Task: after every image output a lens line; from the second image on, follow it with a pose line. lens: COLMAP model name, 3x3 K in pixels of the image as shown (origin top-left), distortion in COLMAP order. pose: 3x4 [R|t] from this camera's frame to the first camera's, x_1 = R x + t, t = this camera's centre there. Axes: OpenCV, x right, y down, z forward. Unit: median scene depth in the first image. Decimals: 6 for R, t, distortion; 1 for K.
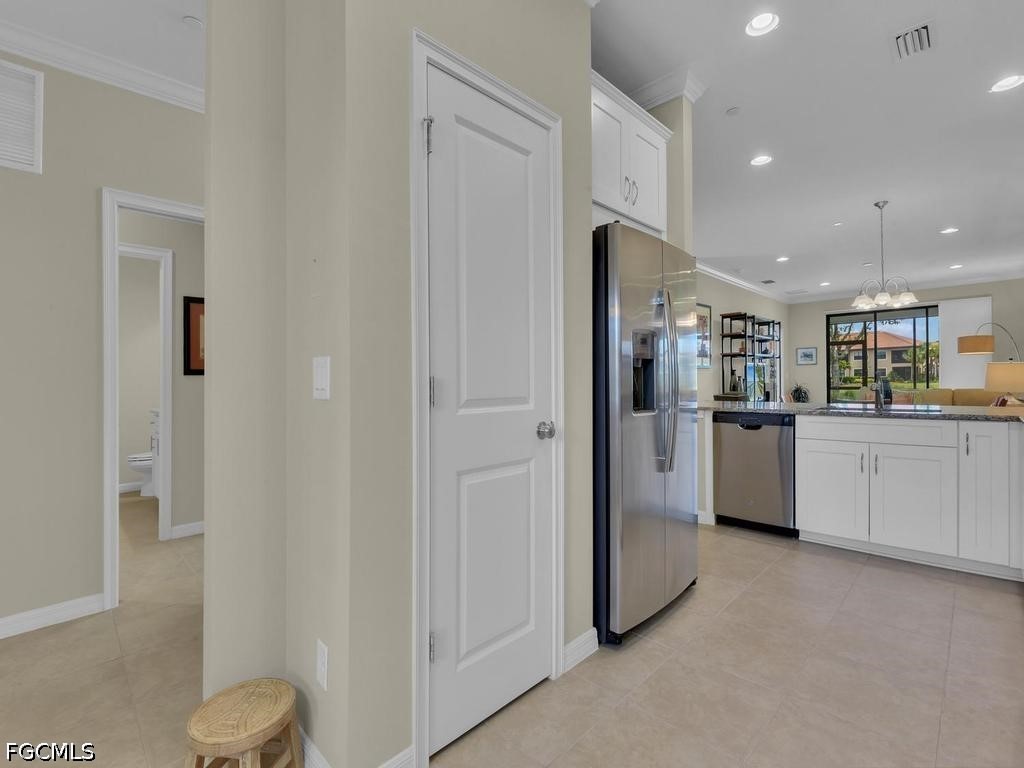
lens RADIAL K [[464.6, 0, 522.3], [0, 464.6, 383.5], [0, 0, 1]] dist [-0.002624, -0.011449]
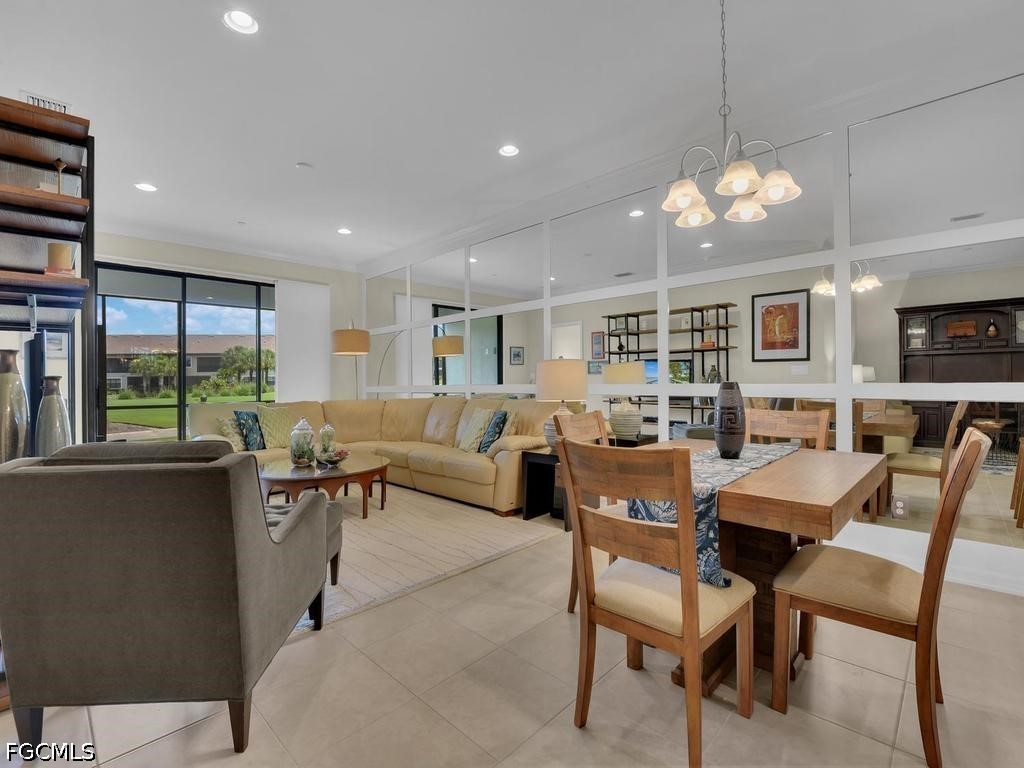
lens RADIAL K [[464.6, 0, 509.2], [0, 464.6, 380.5], [0, 0, 1]] dist [-0.002624, -0.011449]
pose [[-0.010217, 0.015327, 0.999830, 0.206468], [0.018403, 0.999716, -0.015138, -0.004267], [-0.999778, 0.018246, -0.010497, 0.711782]]
